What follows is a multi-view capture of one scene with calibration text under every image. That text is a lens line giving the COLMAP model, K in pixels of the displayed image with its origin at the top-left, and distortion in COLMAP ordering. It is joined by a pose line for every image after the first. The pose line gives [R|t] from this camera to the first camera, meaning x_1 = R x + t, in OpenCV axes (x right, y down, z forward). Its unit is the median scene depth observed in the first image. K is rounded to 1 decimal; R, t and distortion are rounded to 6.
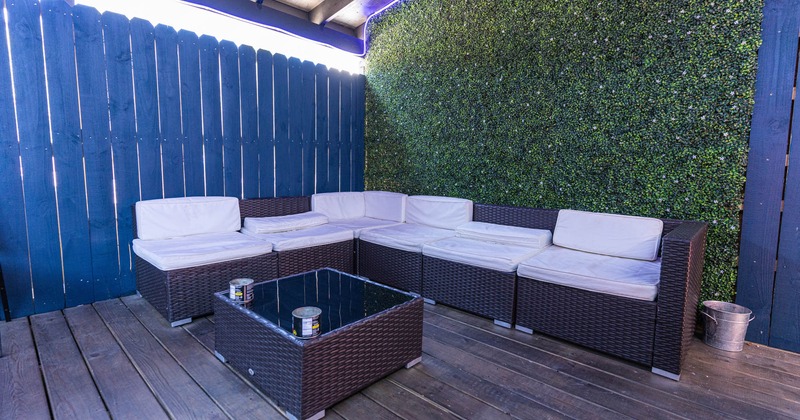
lens RADIAL K [[375.5, 0, 400.0], [0, 375.5, 210.0], [0, 0, 1]] dist [-0.000867, -0.000501]
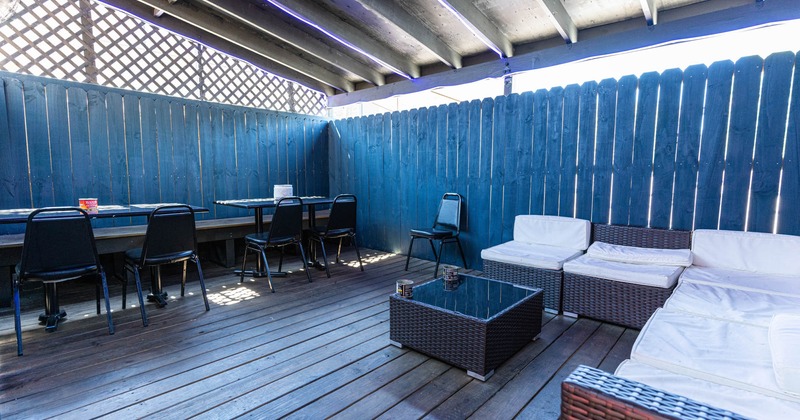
lens RADIAL K [[375.5, 0, 400.0], [0, 375.5, 210.0], [0, 0, 1]] dist [-0.000867, -0.000501]
pose [[0.022260, 0.072053, -0.997152, 0.741489], [-0.117822, 0.990638, 0.068952, -0.085660], [0.992785, 0.115952, 0.030541, 0.465653]]
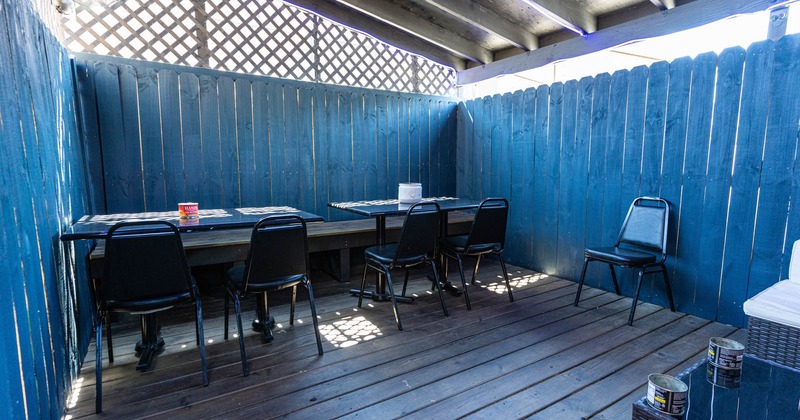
lens RADIAL K [[390.3, 0, 400.0], [0, 390.3, 210.0], [0, 0, 1]] dist [-0.002874, -0.000189]
pose [[-0.243819, 0.088592, -0.965766, 0.391586], [-0.115612, 0.986063, 0.119641, -0.087130], [0.962905, 0.140825, -0.230178, 0.285082]]
